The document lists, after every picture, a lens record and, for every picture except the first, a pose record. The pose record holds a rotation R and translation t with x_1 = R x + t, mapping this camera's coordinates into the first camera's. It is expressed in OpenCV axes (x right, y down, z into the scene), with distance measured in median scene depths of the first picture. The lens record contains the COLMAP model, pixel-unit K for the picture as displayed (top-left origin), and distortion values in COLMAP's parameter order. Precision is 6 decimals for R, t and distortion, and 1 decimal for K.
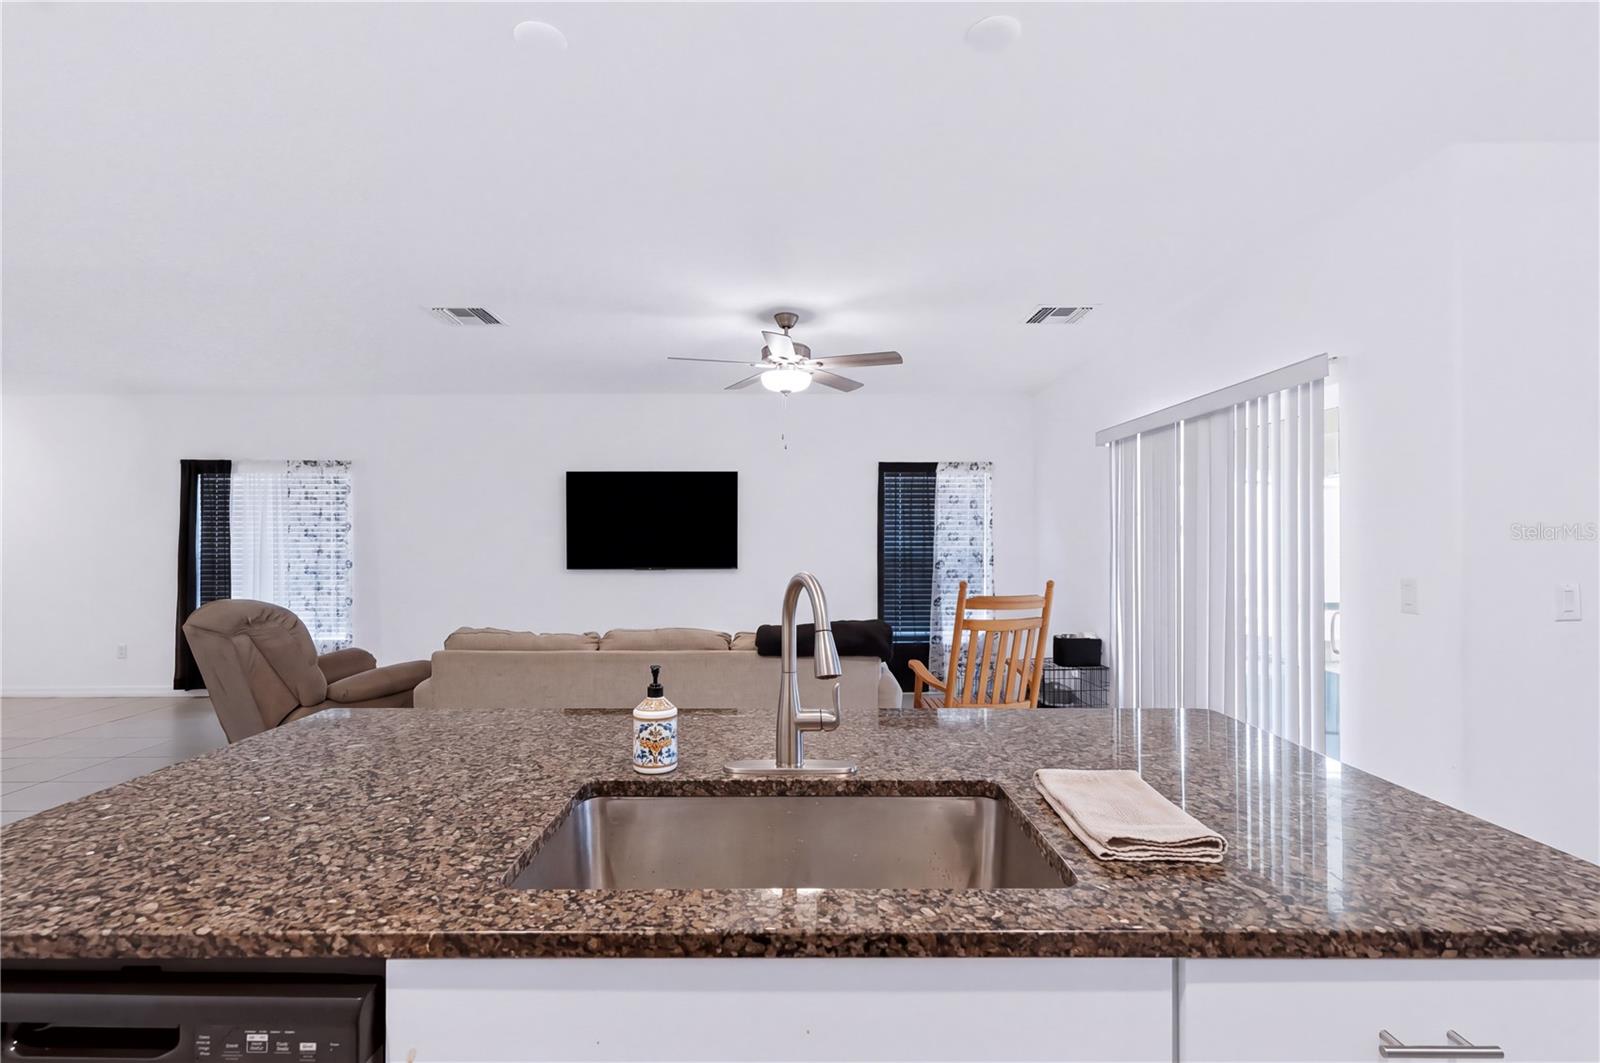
lens RADIAL K [[724.2, 0, 796.0], [0, 724.2, 529.3], [0, 0, 1]] dist [-0.008410, 0.000265]
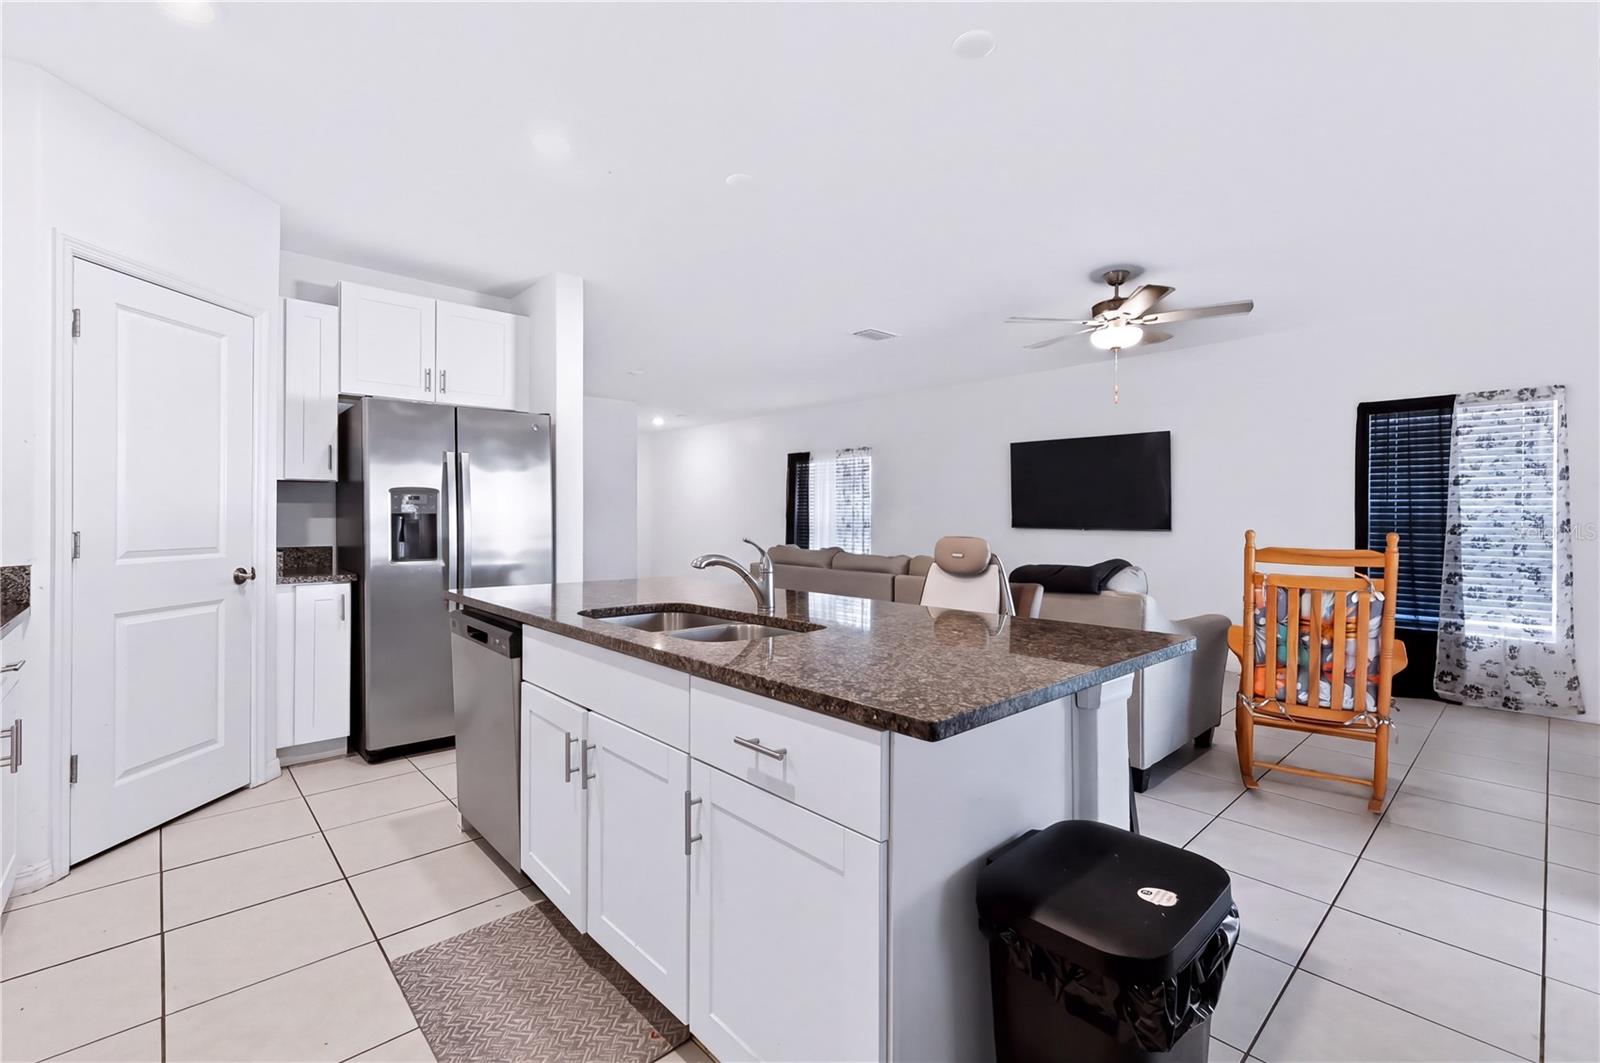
lens RADIAL K [[724.2, 0, 812.9], [0, 724.2, 511.4], [0, 0, 1]] dist [-0.008410, 0.000265]
pose [[0.675892, -0.004977, -0.736984, 0.308744], [0.005950, 0.999981, -0.001297, 0.027470], [0.736977, -0.003508, 0.675909, -0.002845]]
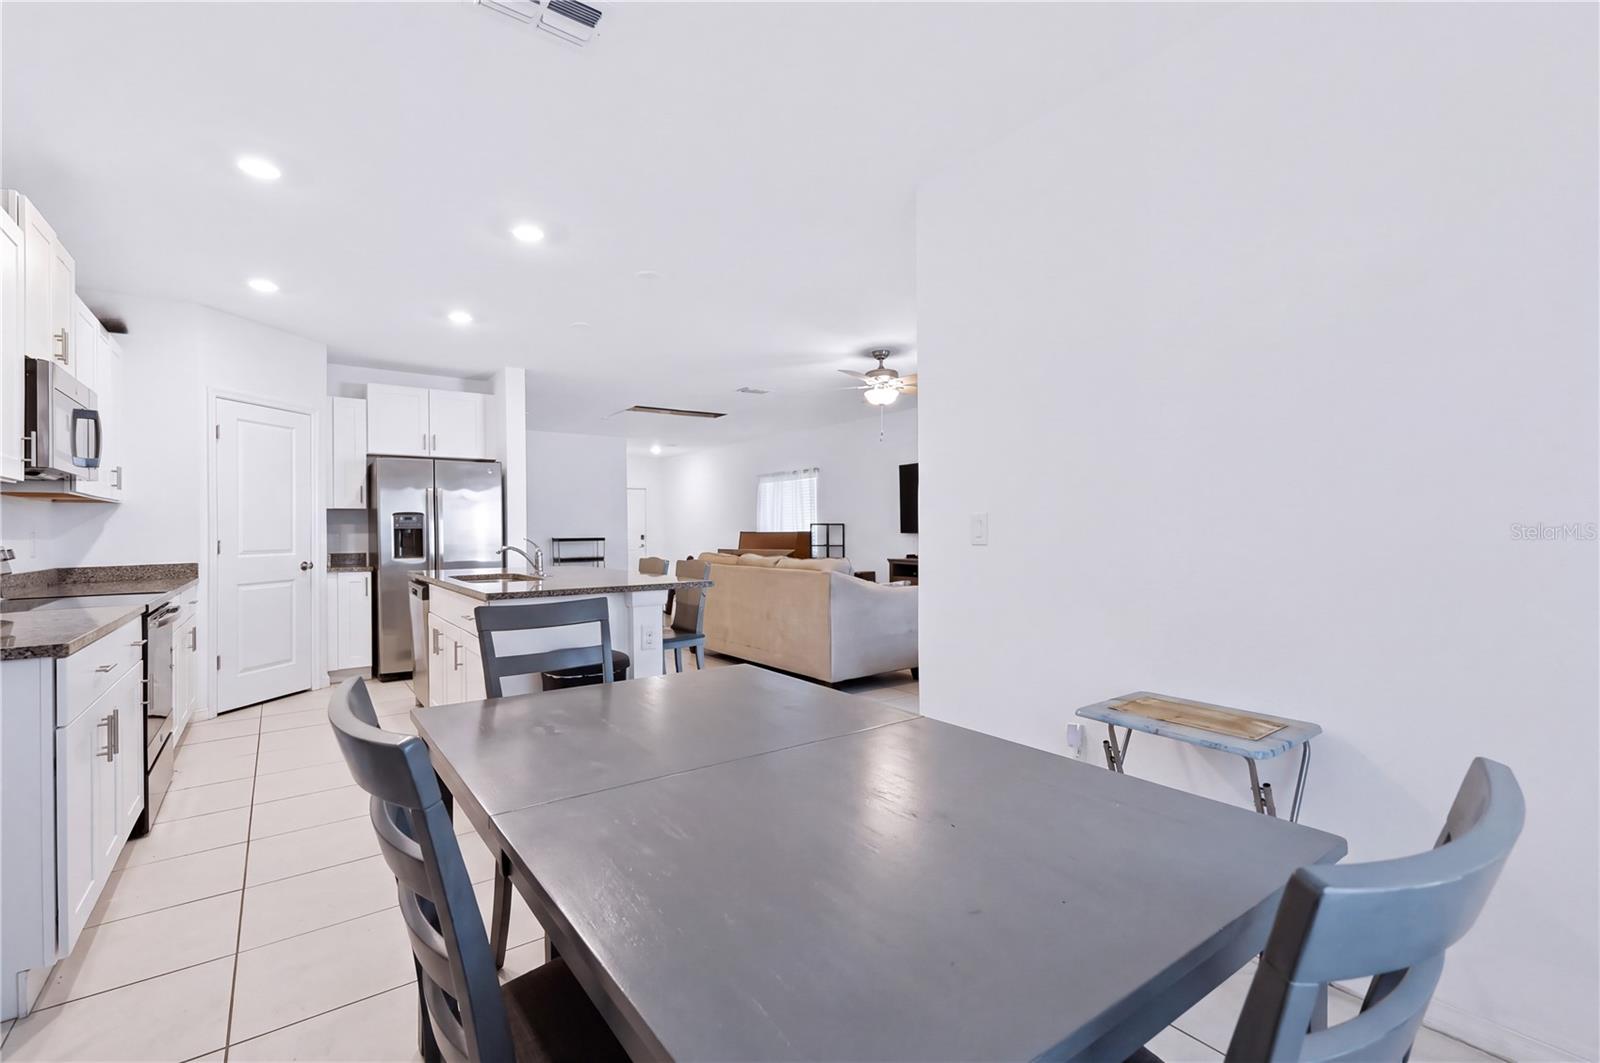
lens RADIAL K [[724.2, 0, 806.1], [0, 724.2, 518.9], [0, 0, 1]] dist [-0.008410, 0.000265]
pose [[0.592979, -0.022593, -0.804901, 0.716586], [0.024163, 0.999655, -0.010258, 0.036053], [0.804856, -0.013366, 0.593320, 0.013490]]
